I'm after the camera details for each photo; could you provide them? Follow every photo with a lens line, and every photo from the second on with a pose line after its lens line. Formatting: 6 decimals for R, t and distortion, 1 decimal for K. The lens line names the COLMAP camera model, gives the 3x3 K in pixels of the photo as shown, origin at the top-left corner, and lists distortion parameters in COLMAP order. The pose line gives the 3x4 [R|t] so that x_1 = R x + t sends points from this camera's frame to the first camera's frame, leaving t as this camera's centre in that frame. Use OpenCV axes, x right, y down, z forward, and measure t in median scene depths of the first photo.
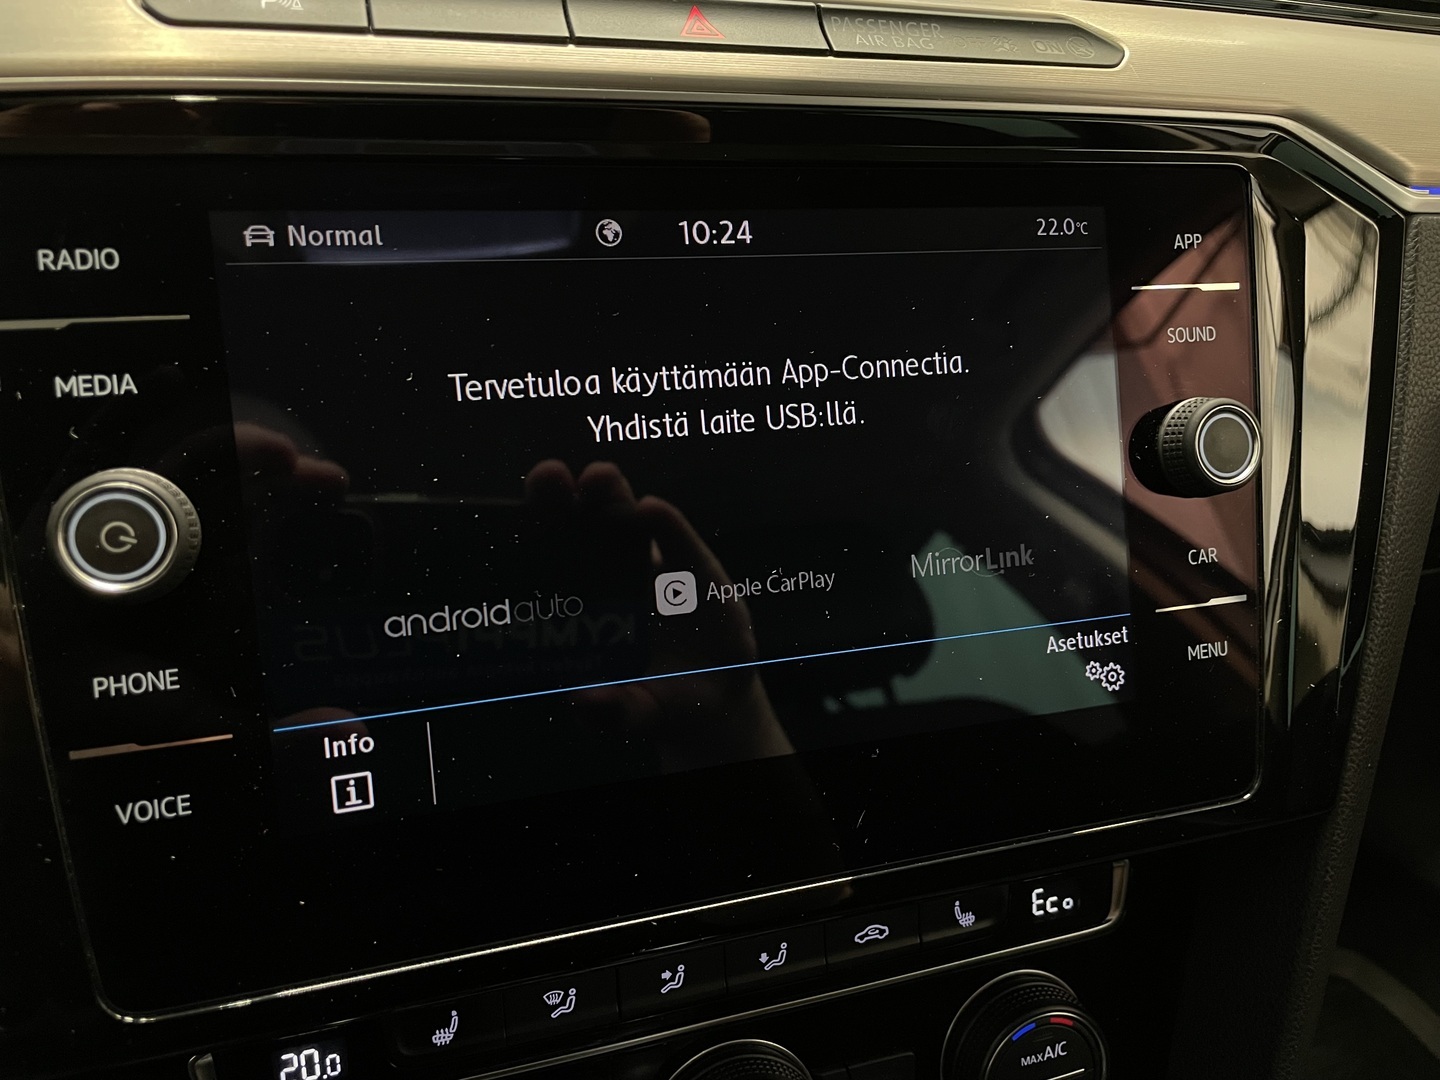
lens RADIAL K [[1163.8, 0, 719.4], [0, 1163.8, 524.8], [0, 0, 1]] dist [0.103469, -0.134387]
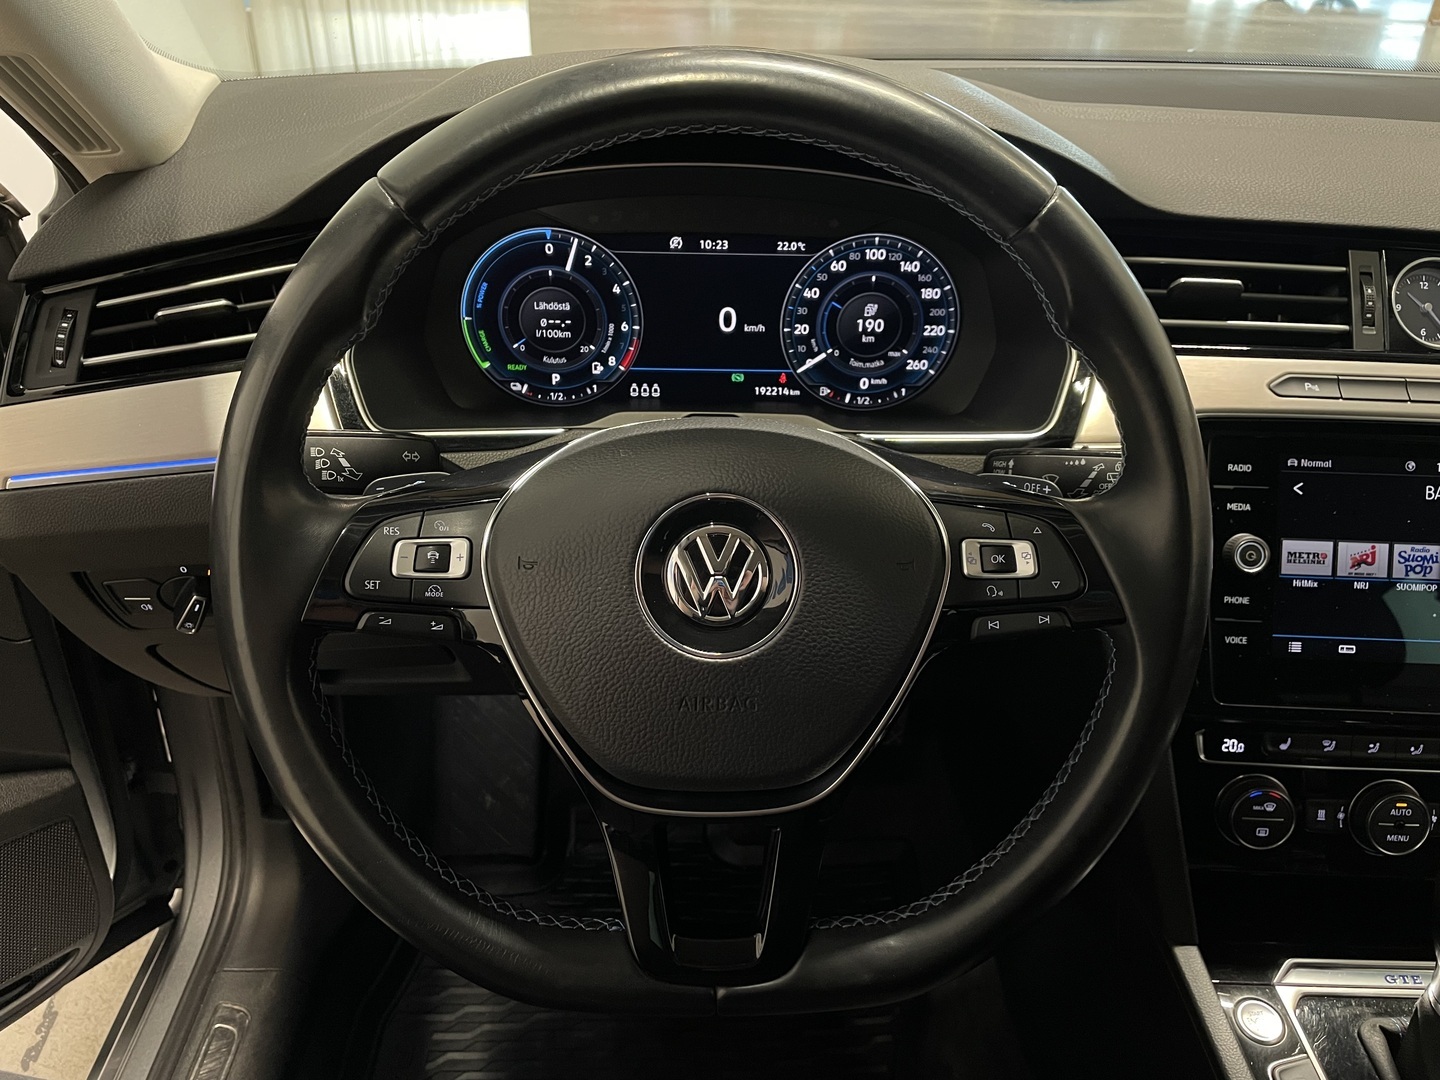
lens RADIAL K [[1163.8, 0, 719.4], [0, 1163.8, 524.8], [0, 0, 1]] dist [0.103469, -0.134387]
pose [[0.943970, 0.129460, -0.303580, -0.675097], [-0.124719, 0.991573, 0.035039, -0.004144], [0.305558, 0.004786, 0.952161, -1.916685]]
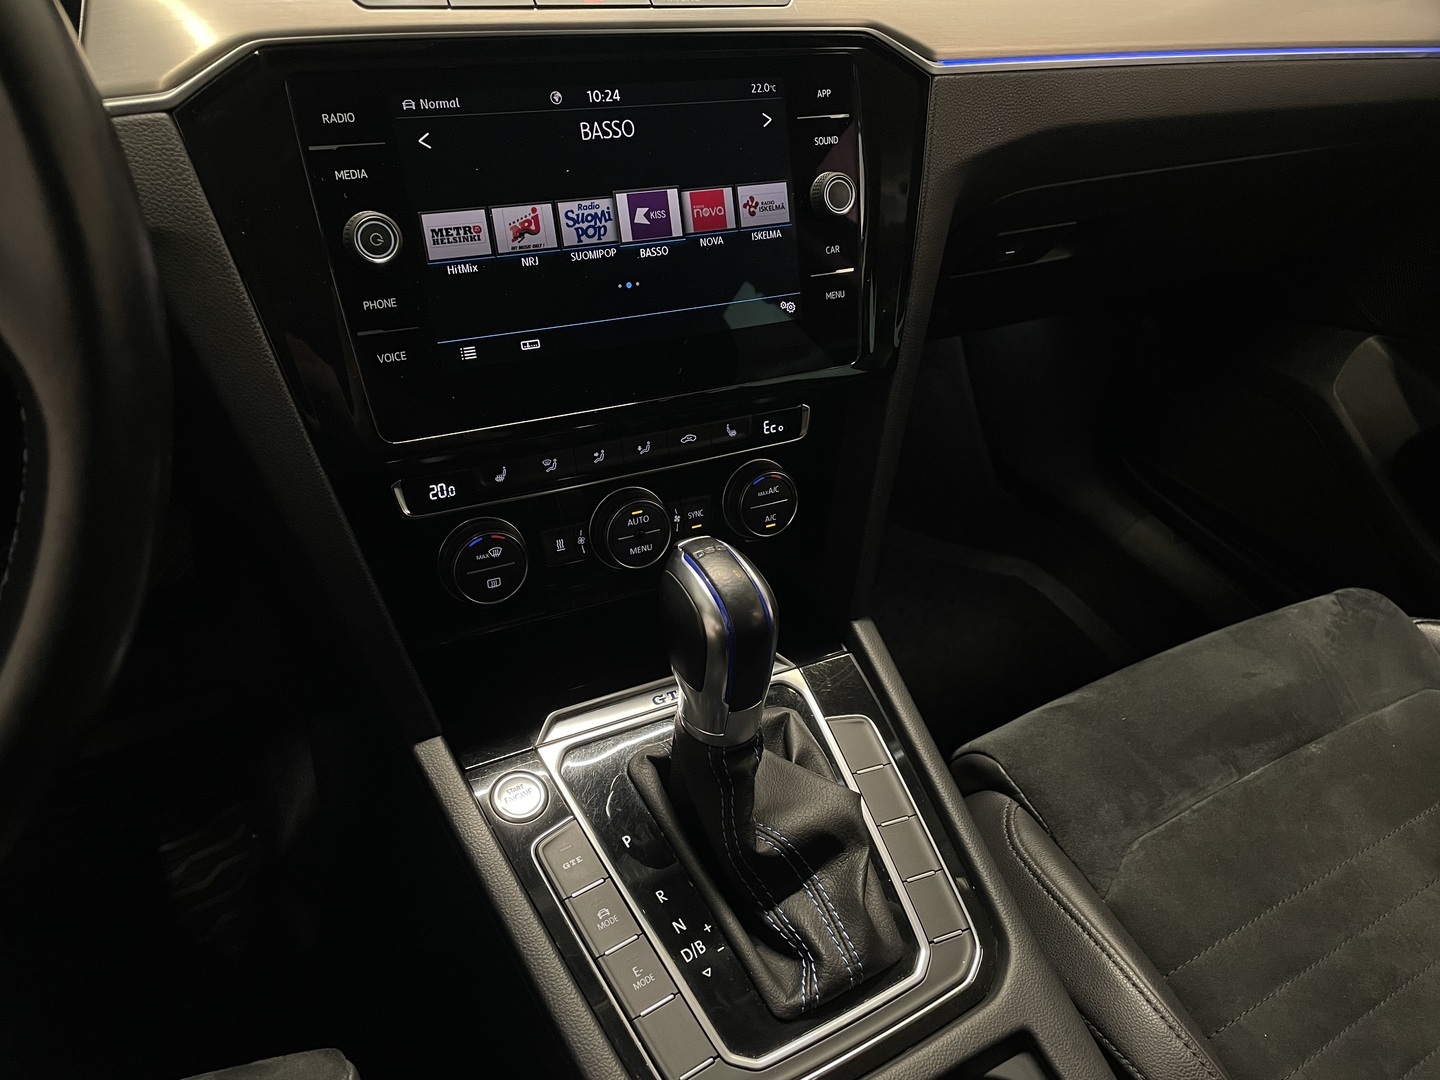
lens RADIAL K [[1114.0, 0, 720.0], [0, 1114.0, 540.0], [0, 0, 1]] dist [0.094245, -0.142485]
pose [[0.986663, -0.066377, 0.148625, -0.140630], [0.034491, 0.977599, 0.207632, 0.117808], [-0.159077, -0.199736, 0.966850, -1.108365]]
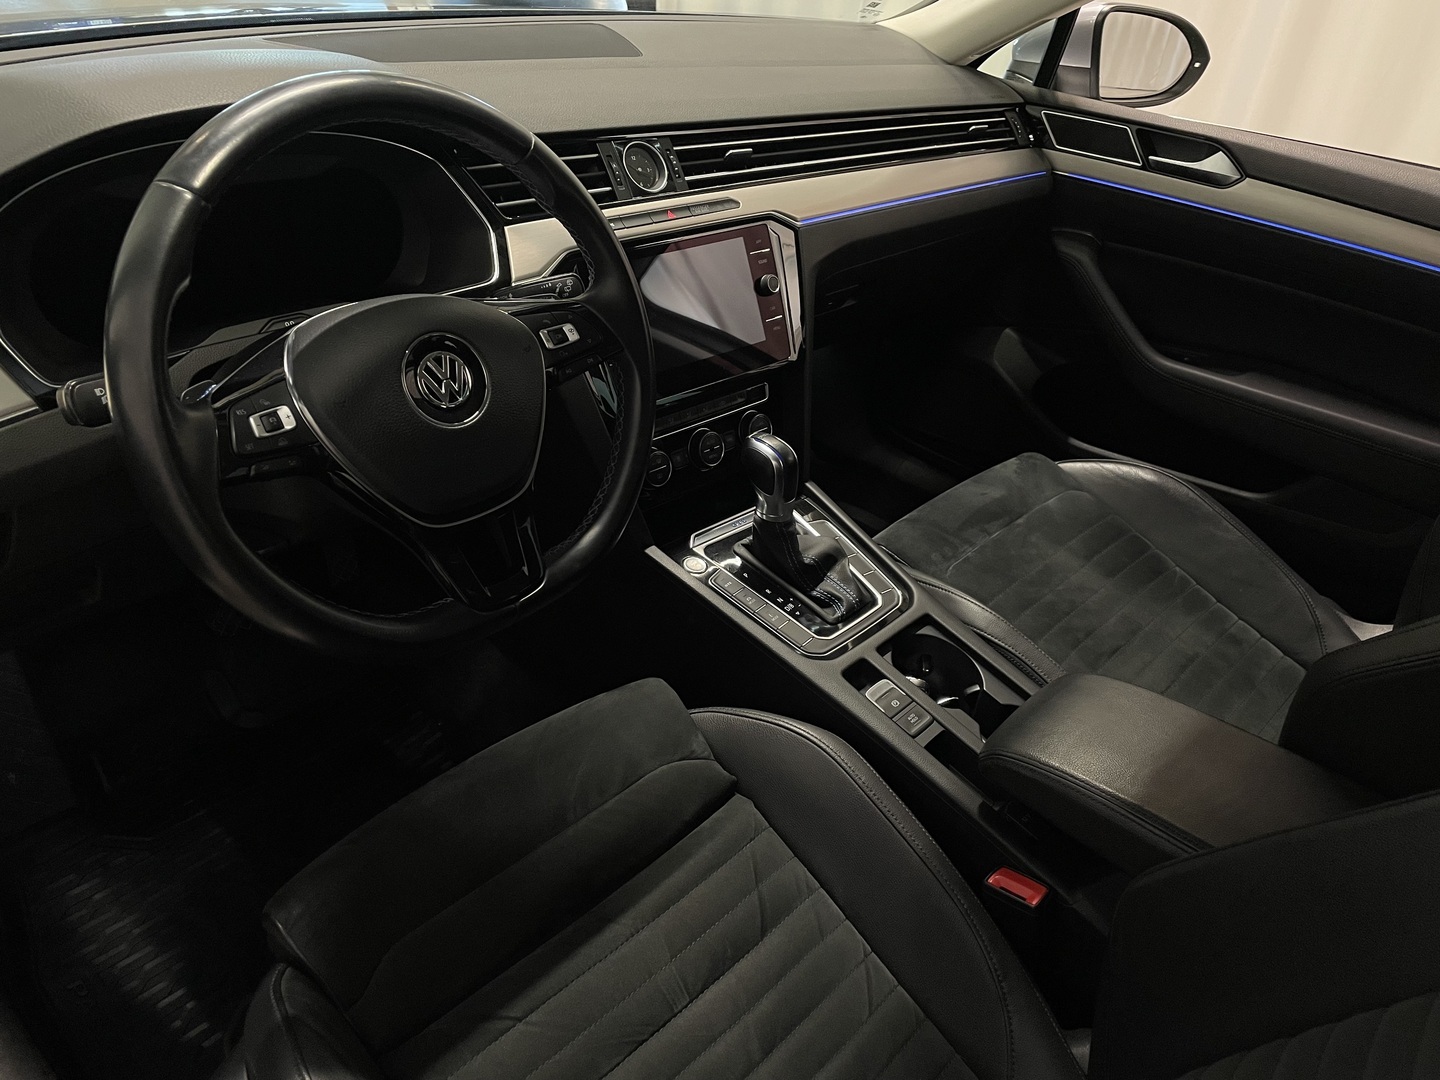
lens RADIAL K [[1114.0, 0, 720.0], [0, 1114.0, 540.0], [0, 0, 1]] dist [0.094245, -0.142485]
pose [[0.900402, -0.224076, 0.372917, -1.738953], [0.180145, 0.972252, 0.149244, 0.233633], [-0.396011, -0.067201, 0.915783, -3.242137]]
